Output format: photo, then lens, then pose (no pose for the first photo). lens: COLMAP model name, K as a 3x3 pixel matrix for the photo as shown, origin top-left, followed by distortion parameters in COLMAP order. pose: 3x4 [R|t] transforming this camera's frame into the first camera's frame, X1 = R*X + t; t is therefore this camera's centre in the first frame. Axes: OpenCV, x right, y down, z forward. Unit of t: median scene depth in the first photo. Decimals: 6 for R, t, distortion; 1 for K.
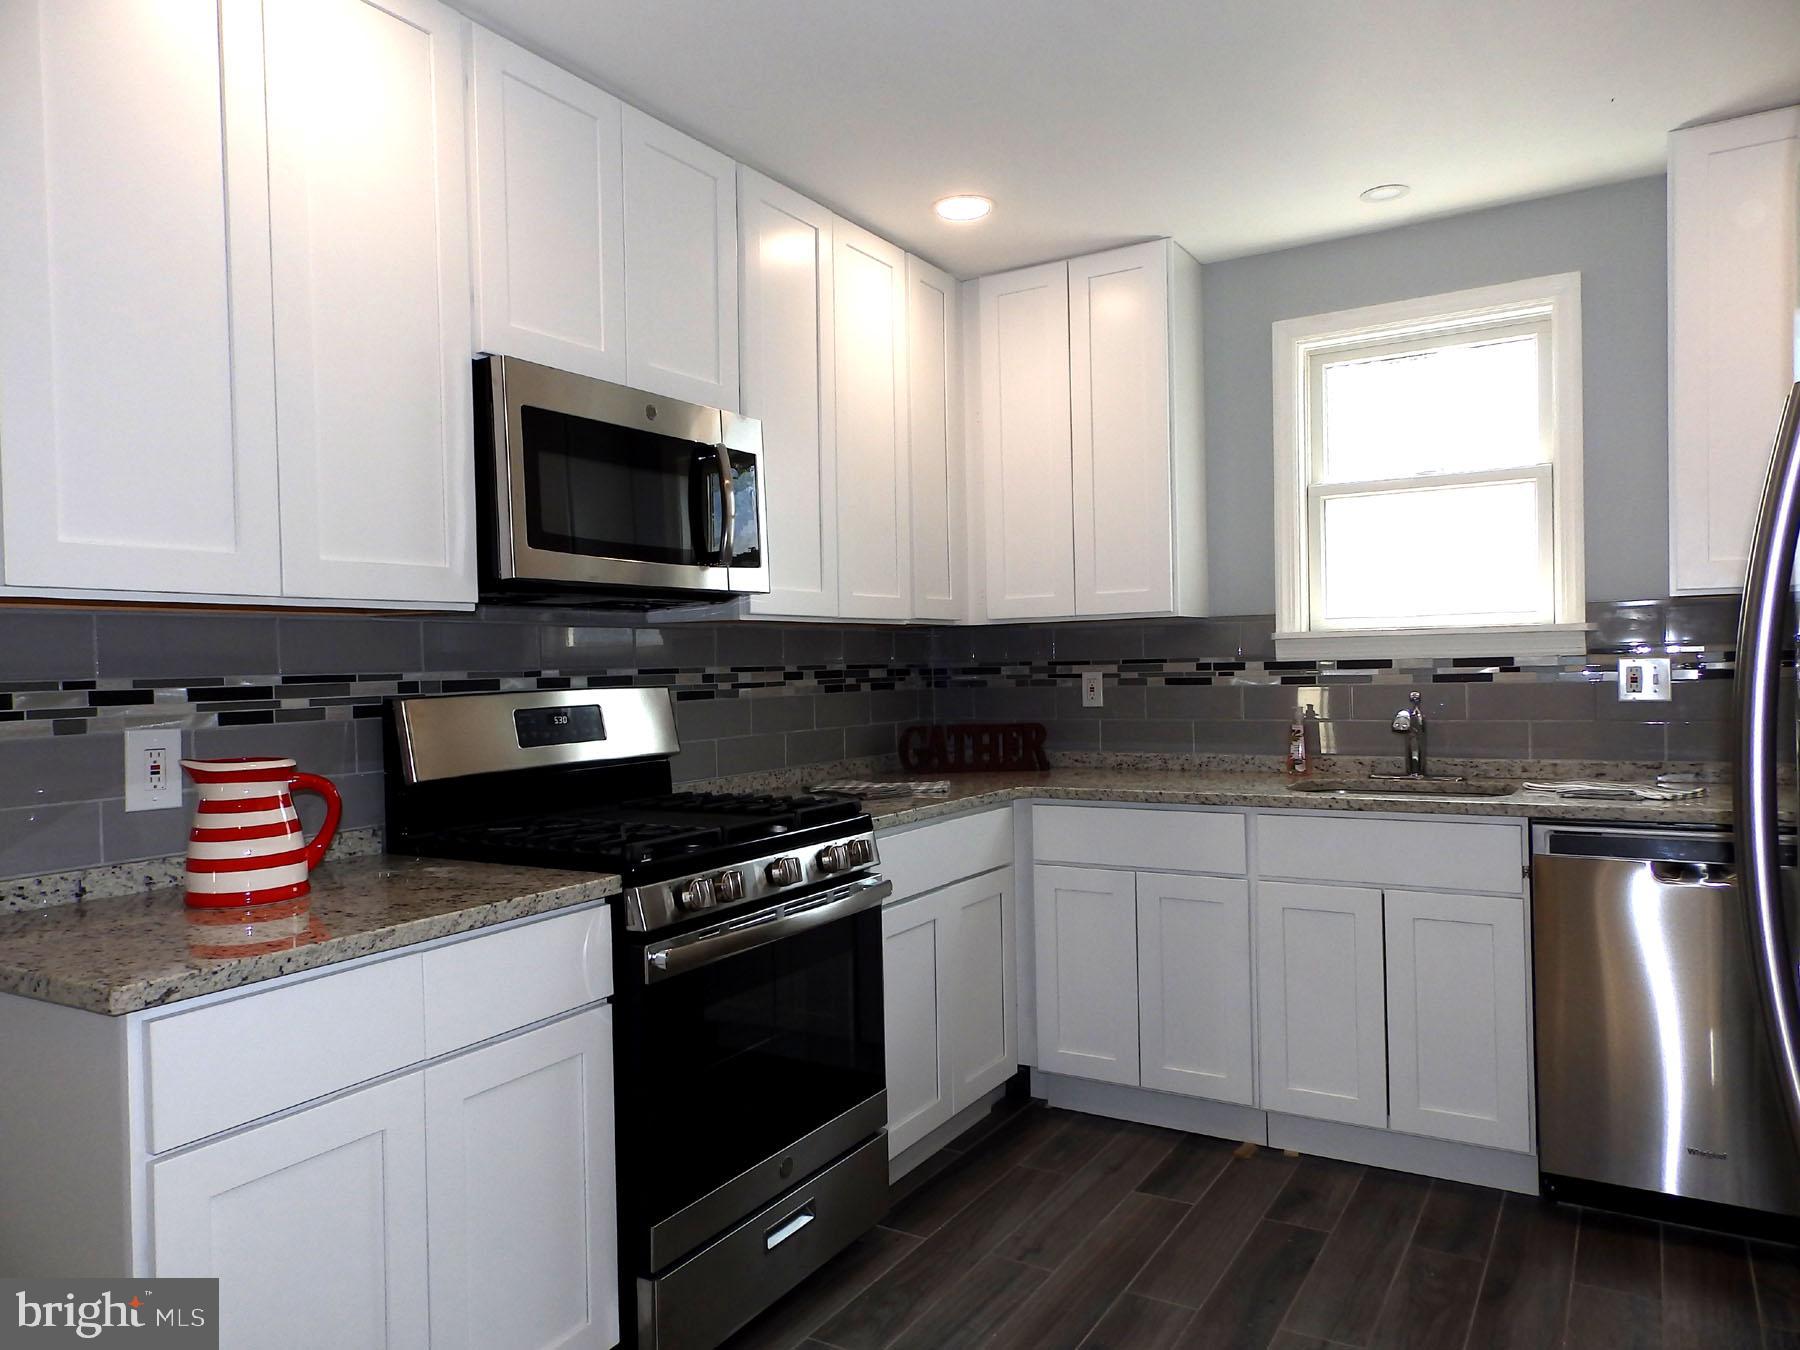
lens RADIAL K [[1247.1, 0, 905.4], [0, 1247.1, 679.0], [0, 0, 1]] dist [0.037766, -0.000699]
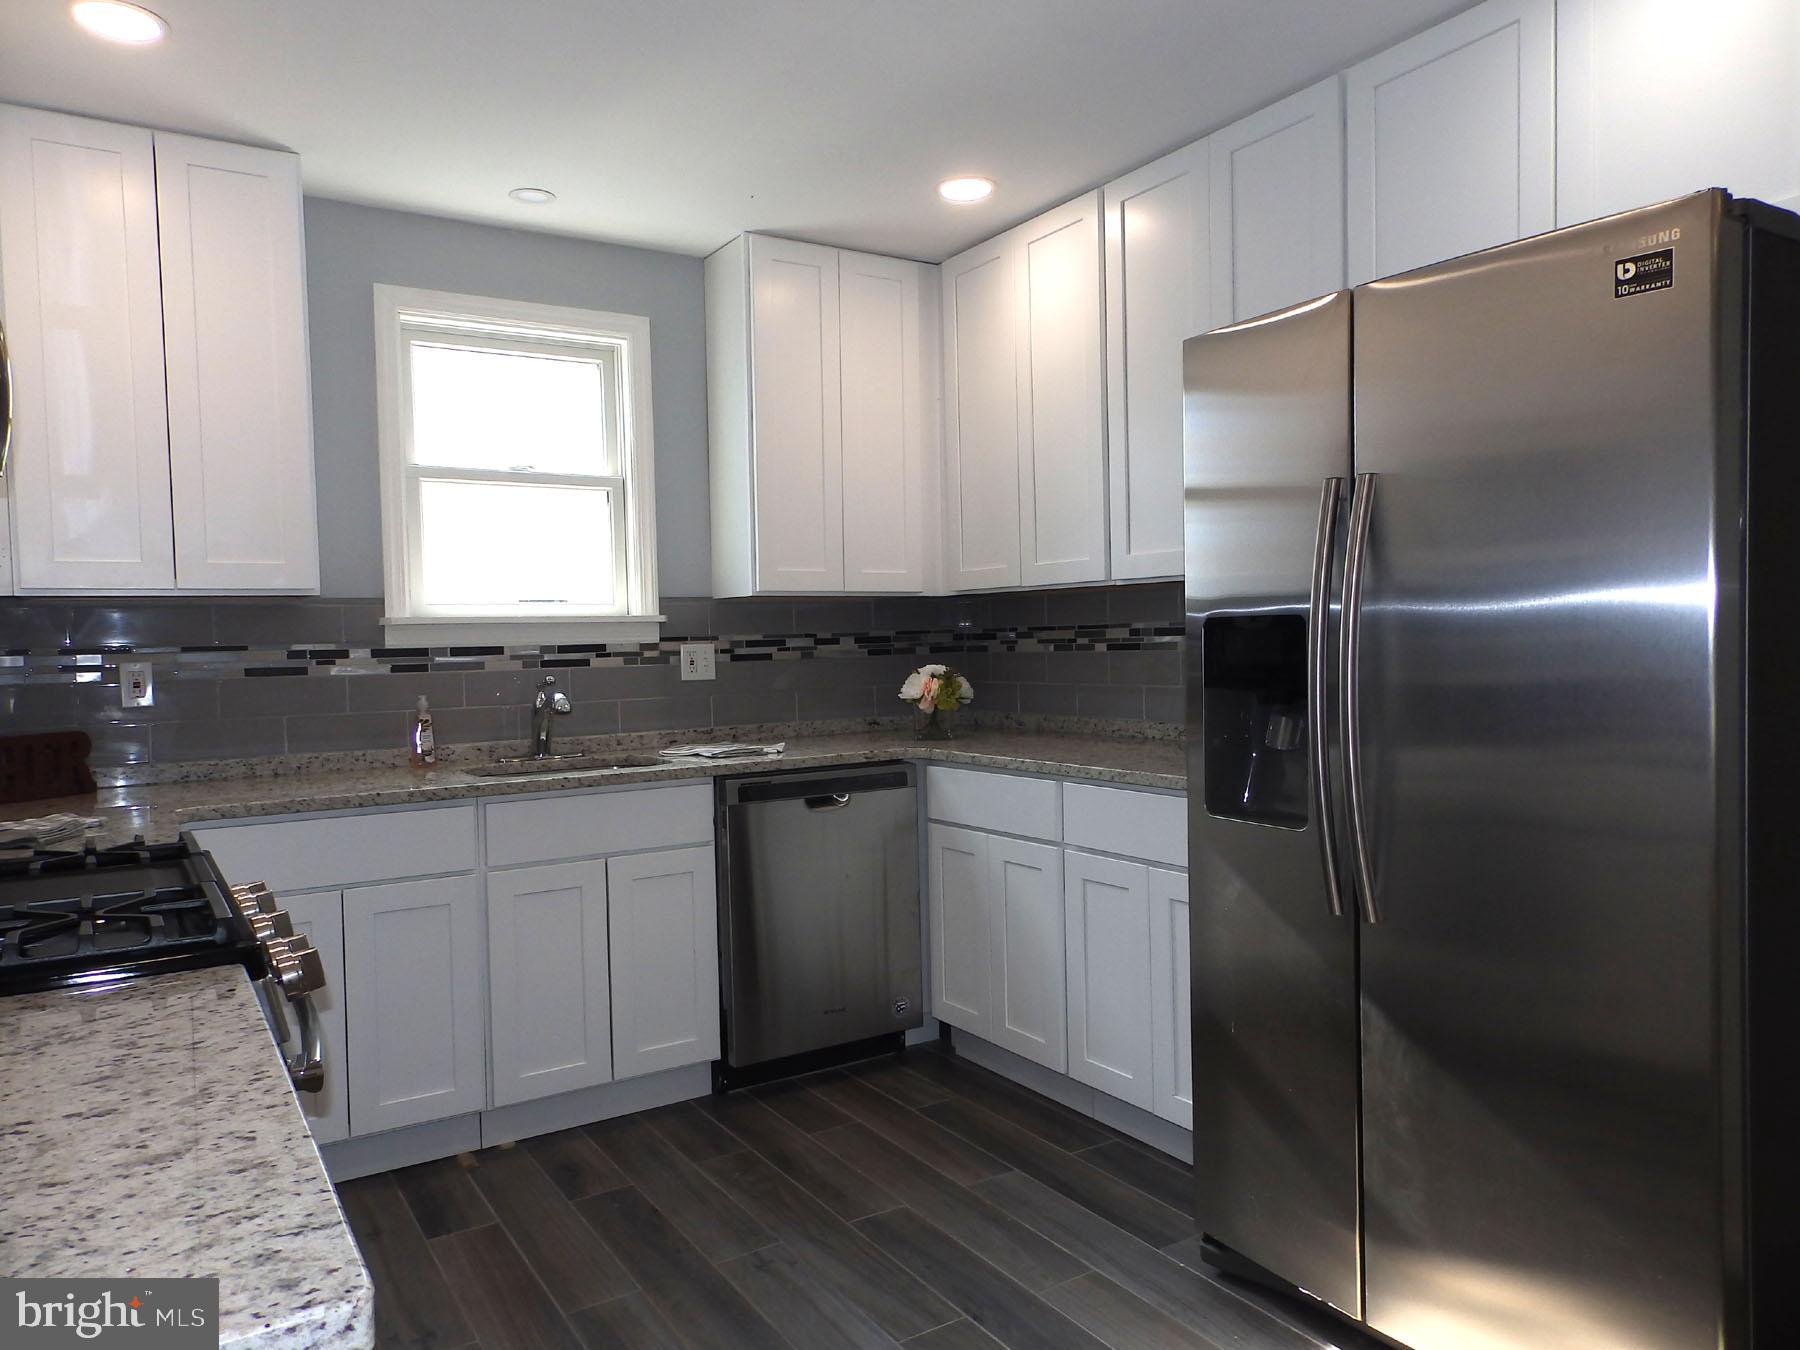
lens RADIAL K [[1247.1, 0, 897.5], [0, 1247.1, 676.6], [0, 0, 1]] dist [0.037766, -0.000699]
pose [[0.458478, -0.017558, 0.888532, -0.391434], [0.021041, 0.999739, 0.008899, 0.007298], [-0.888457, 0.014615, 0.458728, 0.251395]]
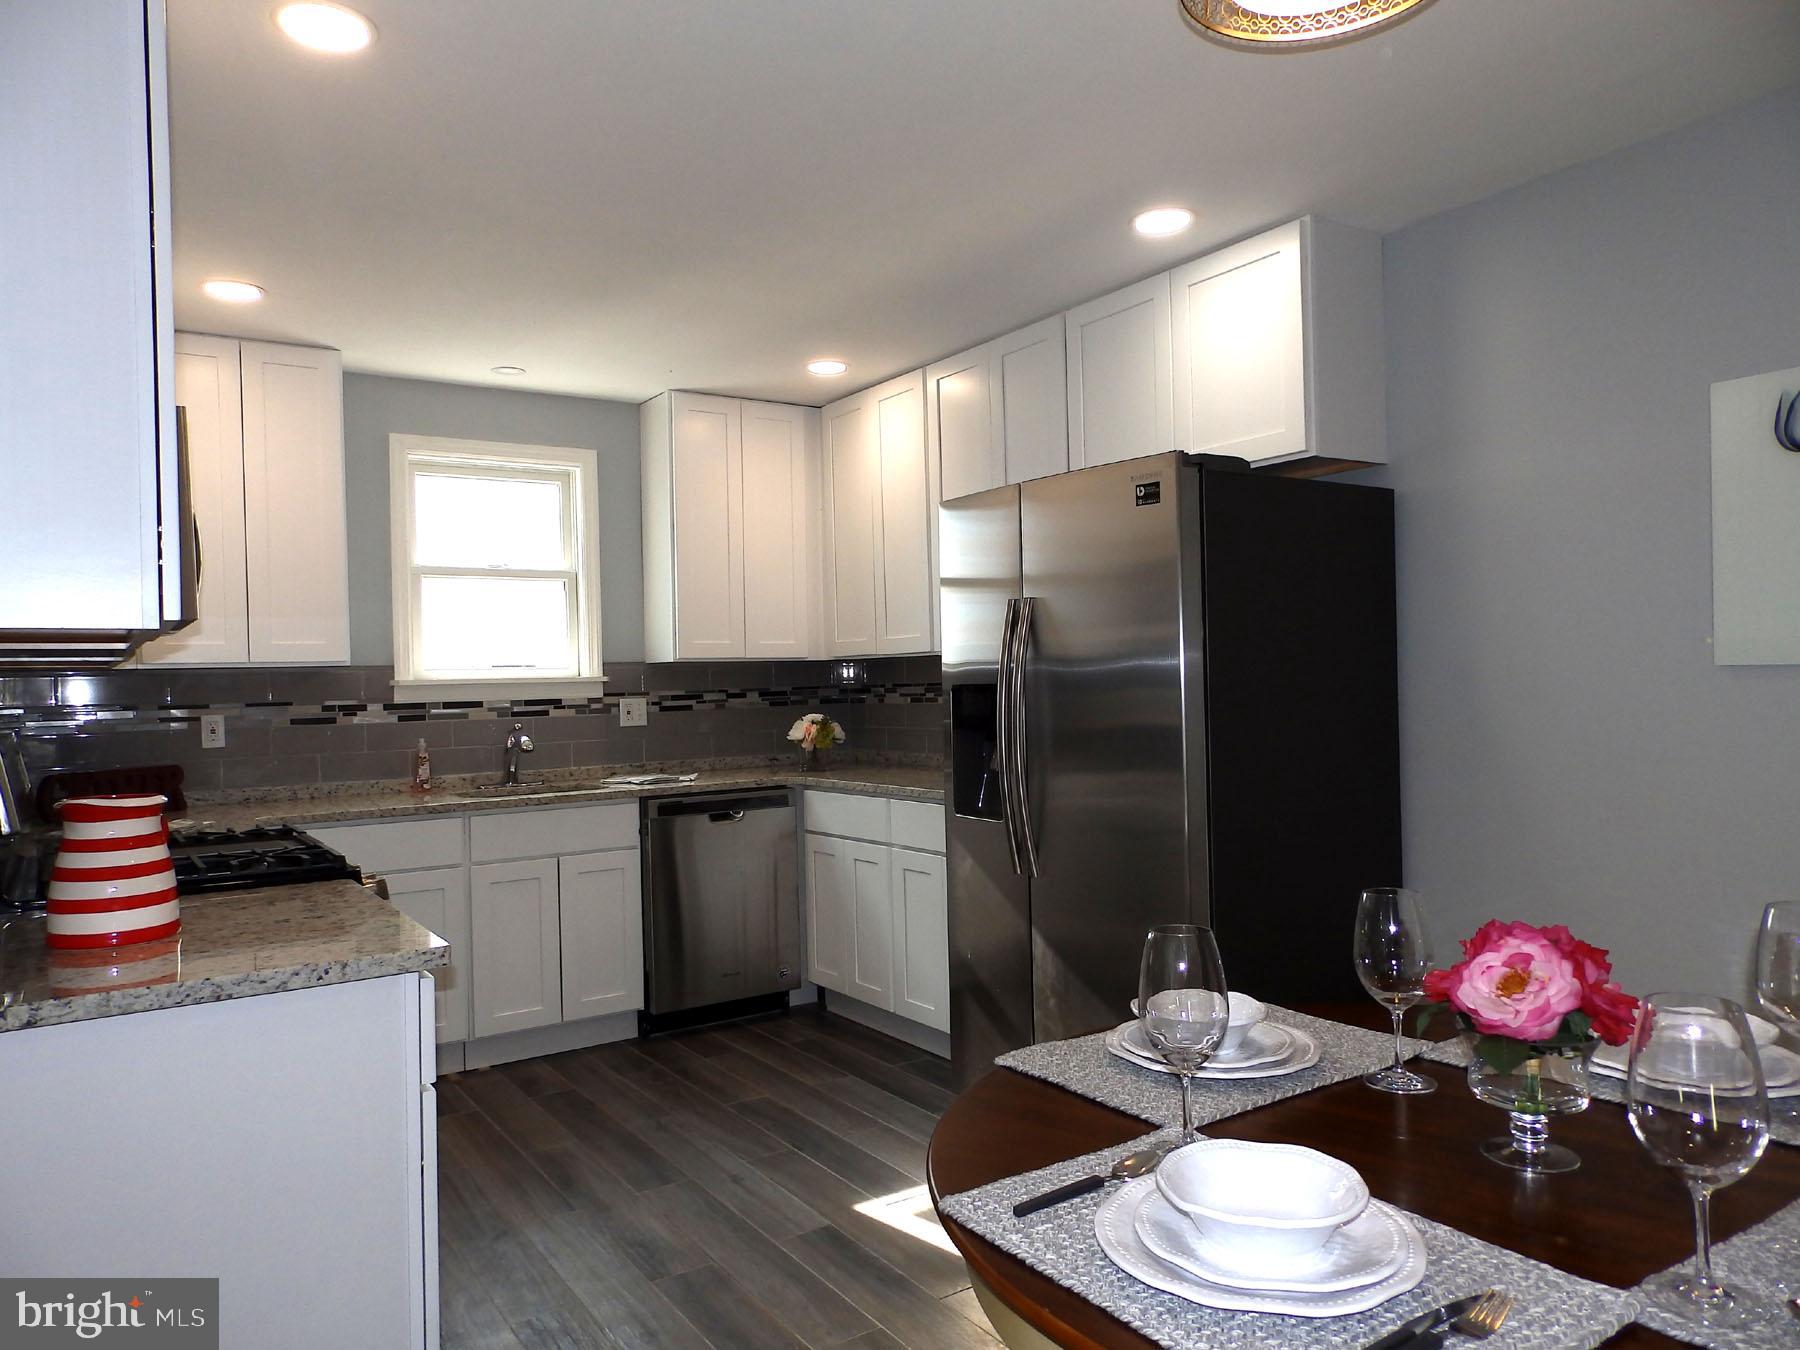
lens RADIAL K [[1247.1, 0, 897.7], [0, 1247.1, 679.7], [0, 0, 1]] dist [0.037766, -0.000699]
pose [[0.439687, 0.010500, 0.898090, -0.656384], [0.023649, 0.999450, -0.023263, 0.003699], [-0.897840, 0.031467, 0.439197, 0.001245]]
